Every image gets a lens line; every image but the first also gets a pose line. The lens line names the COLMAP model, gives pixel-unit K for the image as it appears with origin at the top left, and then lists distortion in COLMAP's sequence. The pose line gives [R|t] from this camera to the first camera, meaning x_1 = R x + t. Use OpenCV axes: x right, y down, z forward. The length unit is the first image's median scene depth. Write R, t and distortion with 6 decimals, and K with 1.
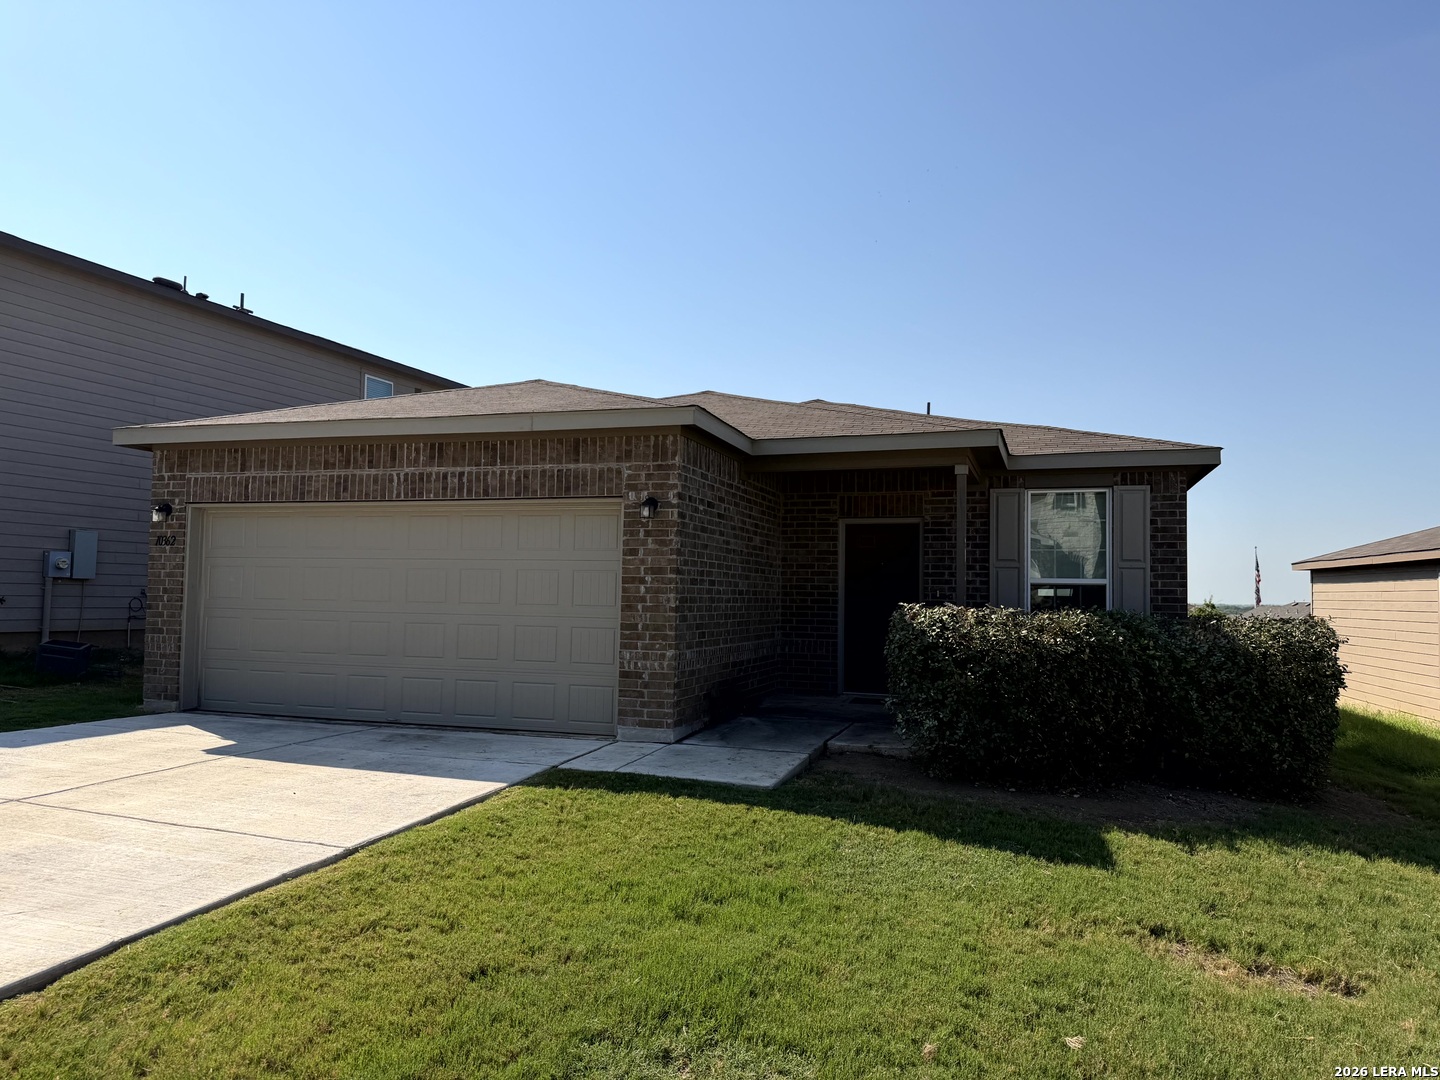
lens RADIAL K [[998.1, 0, 716.1], [0, 998.1, 535.9], [0, 0, 1]] dist [0.049837, -0.017825]
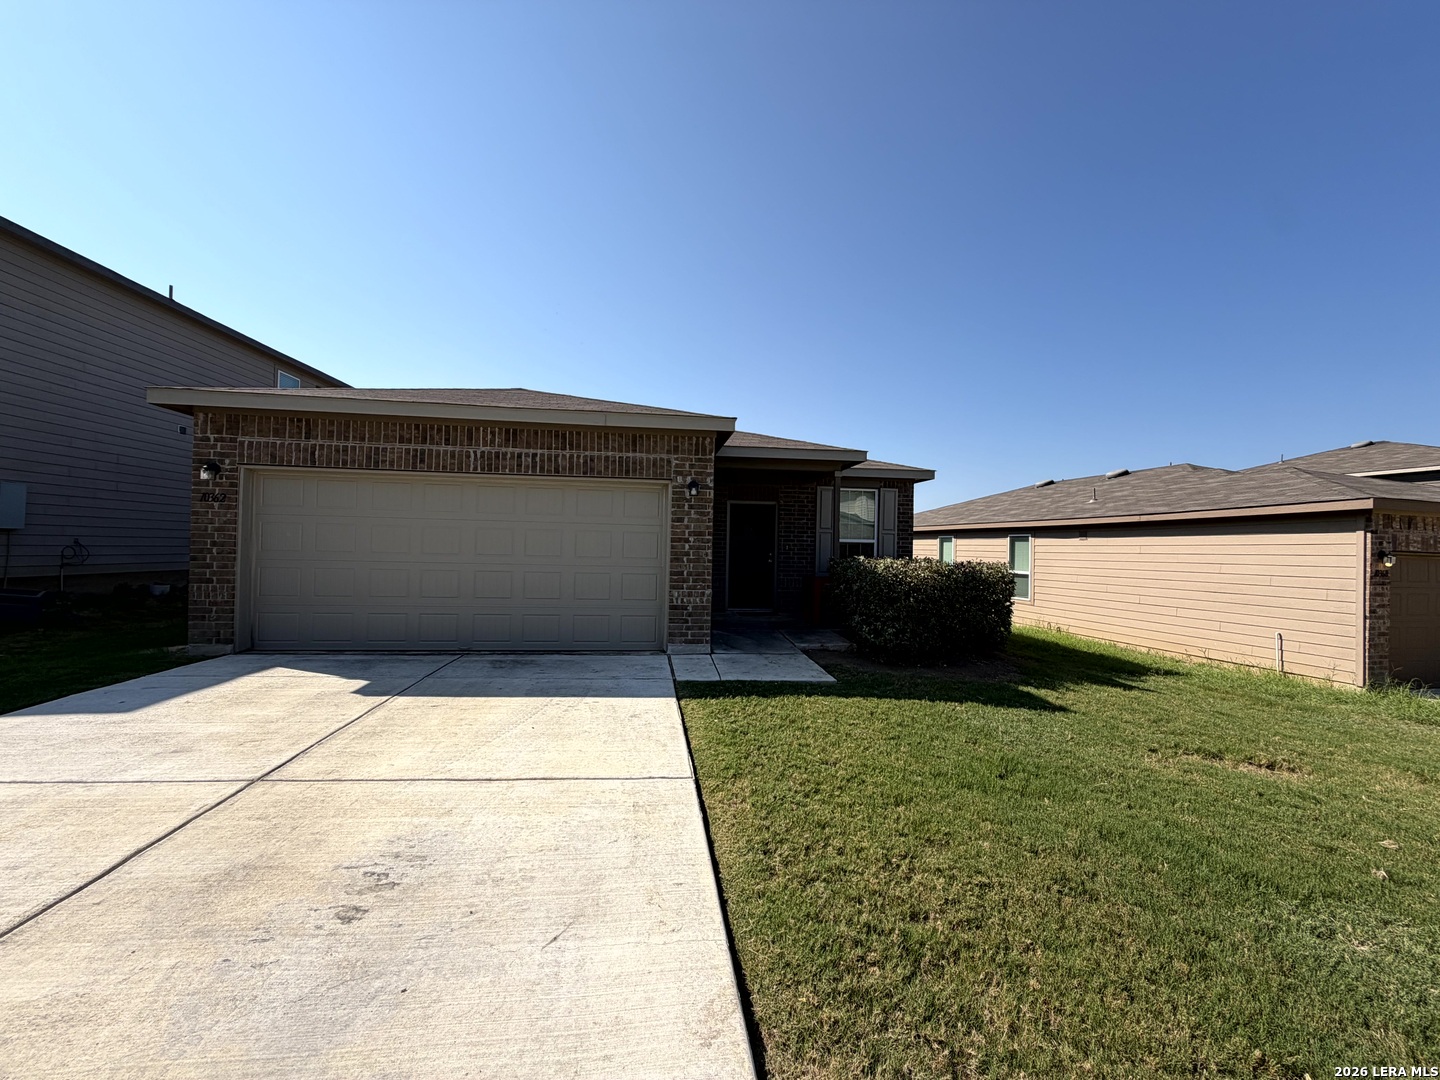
lens RADIAL K [[573.6, 0, 726.4], [0, 573.6, 535.5], [0, 0, 1]] dist [-0.001020, 0.000641]
pose [[0.903623, 0.011517, 0.428173, -0.341320], [-0.031051, 0.998770, 0.038664, 0.004736], [-0.427201, -0.048233, 0.902869, 0.230088]]
